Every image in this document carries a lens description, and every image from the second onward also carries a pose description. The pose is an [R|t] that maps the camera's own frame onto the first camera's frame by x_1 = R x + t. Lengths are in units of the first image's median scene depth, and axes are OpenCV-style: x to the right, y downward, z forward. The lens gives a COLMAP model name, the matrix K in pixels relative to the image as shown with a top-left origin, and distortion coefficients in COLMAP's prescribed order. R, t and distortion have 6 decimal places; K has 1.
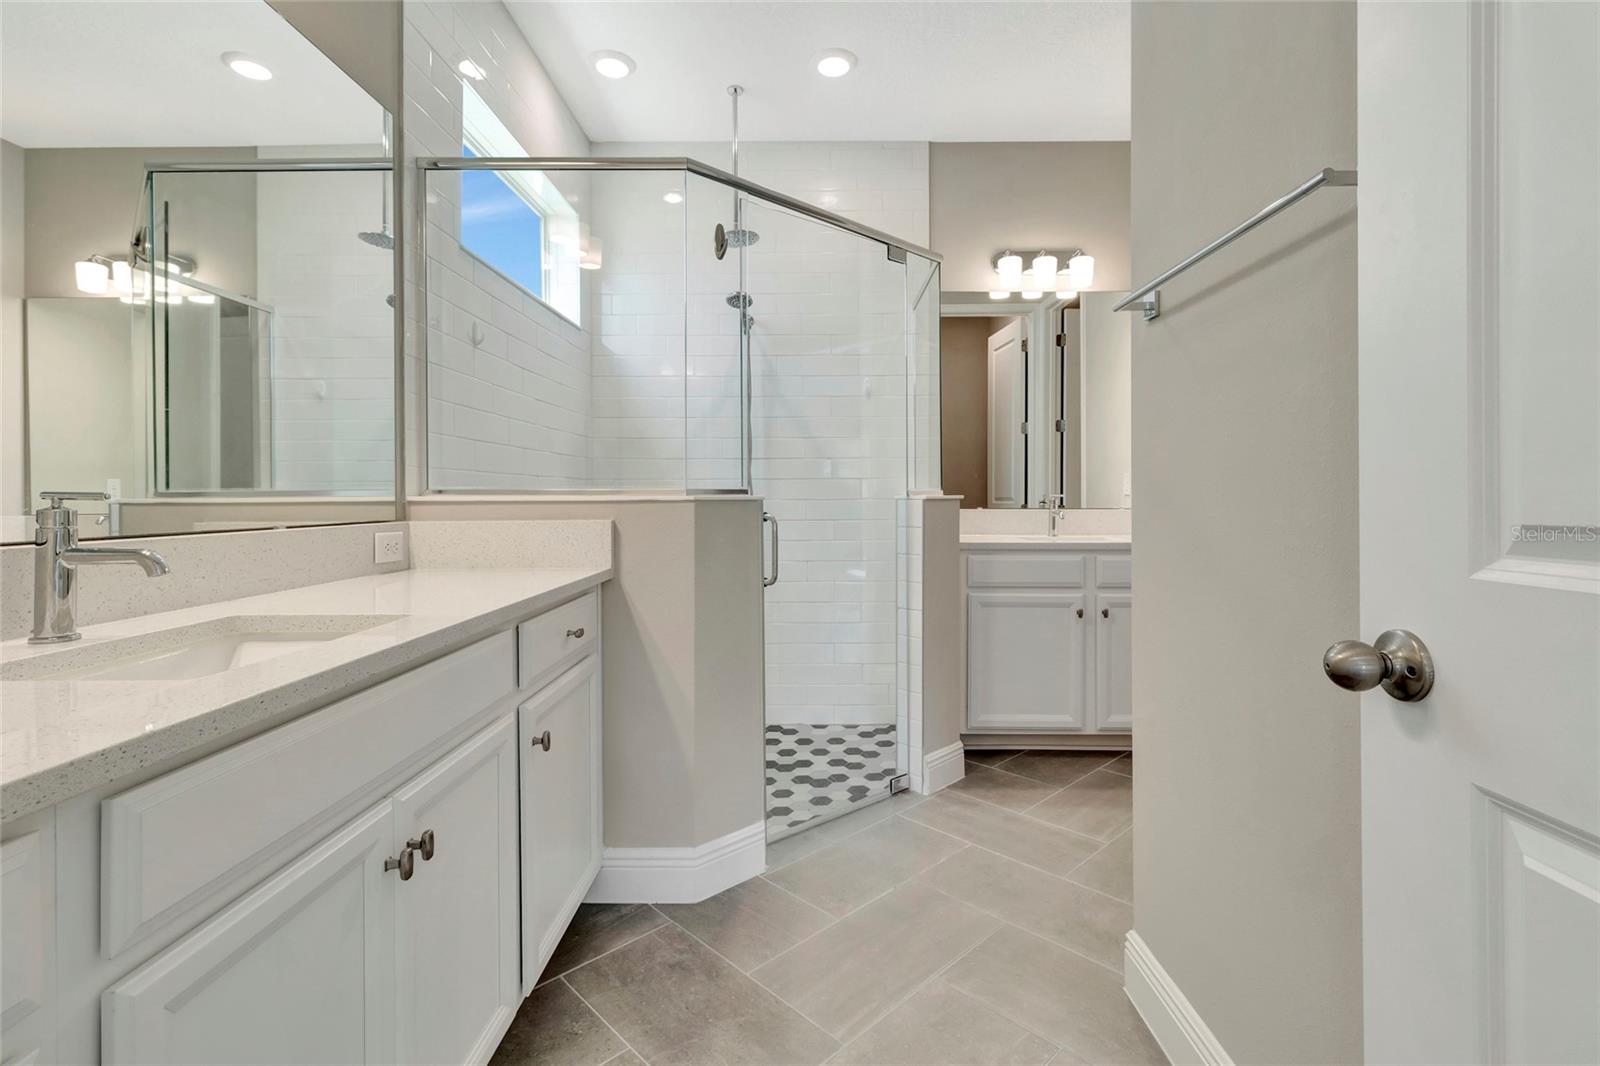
lens RADIAL K [[756.9, 0, 816.8], [0, 756.9, 495.0], [0, 0, 1]] dist [0.014846, 0.001054]
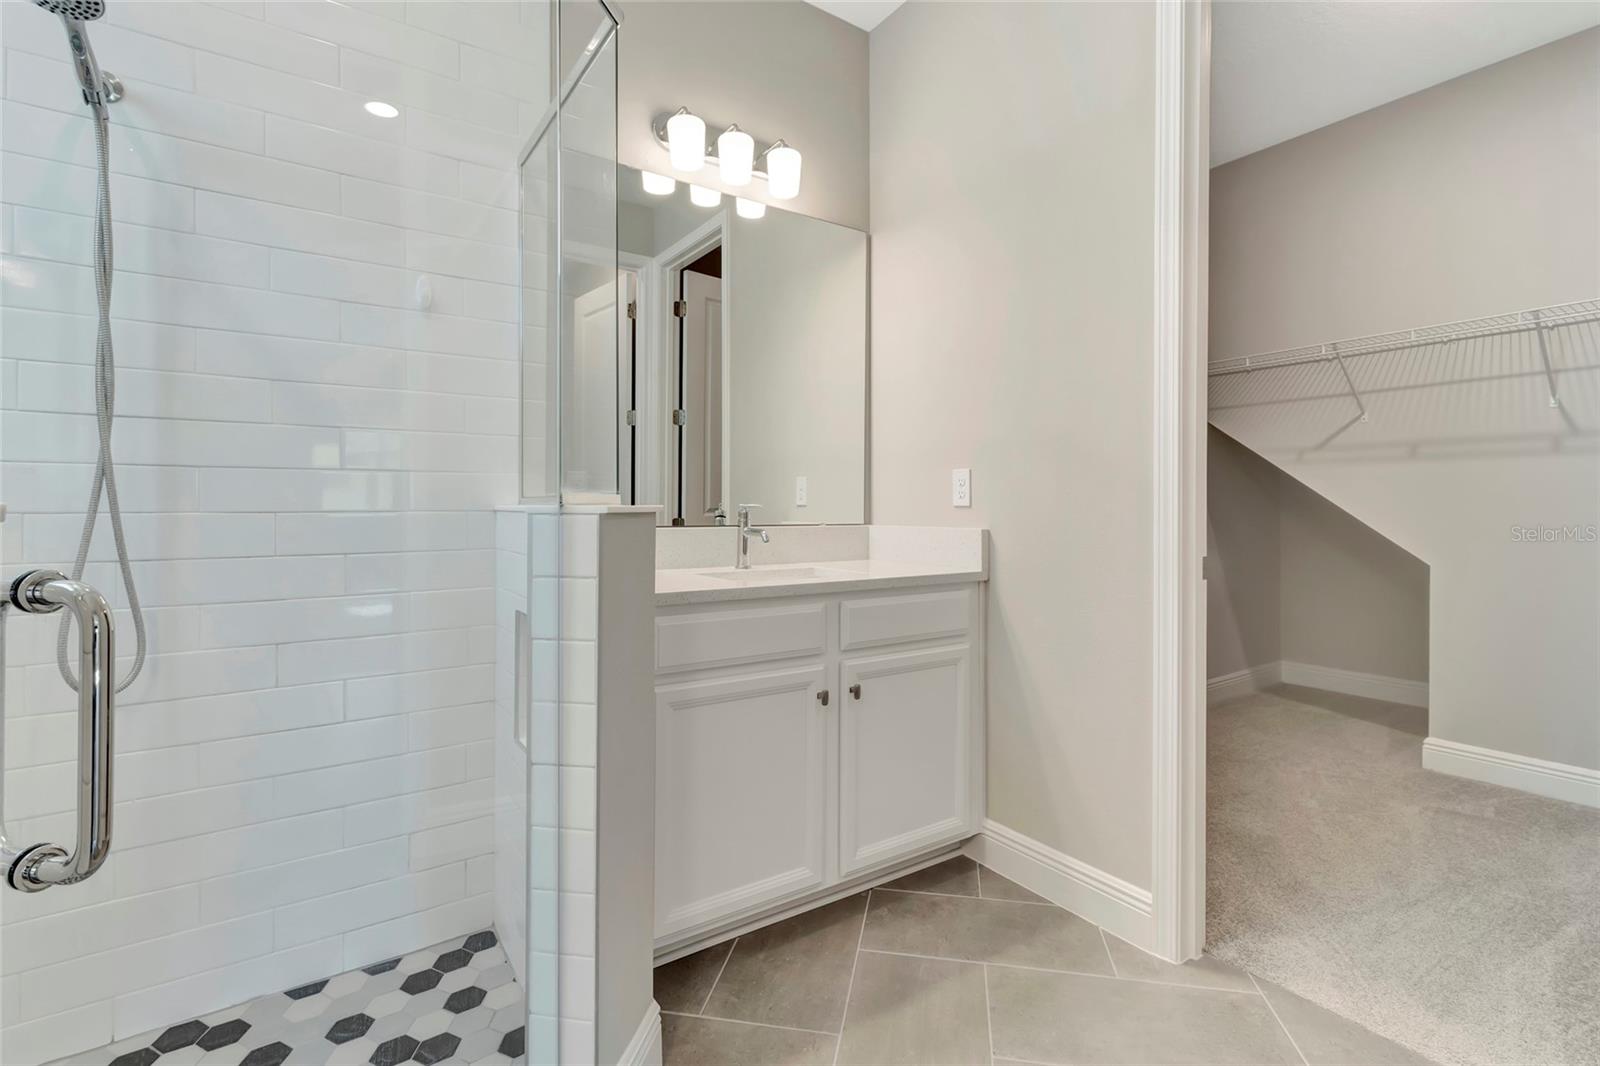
lens RADIAL K [[756.9, 0, 820.6], [0, 756.9, 507.5], [0, 0, 1]] dist [0.014846, 0.001054]
pose [[0.824935, 0.002273, 0.565222, -0.002869], [-0.003924, 0.999991, 0.001705, 0.000543], [-0.565213, -0.003625, 0.824937, 0.427549]]
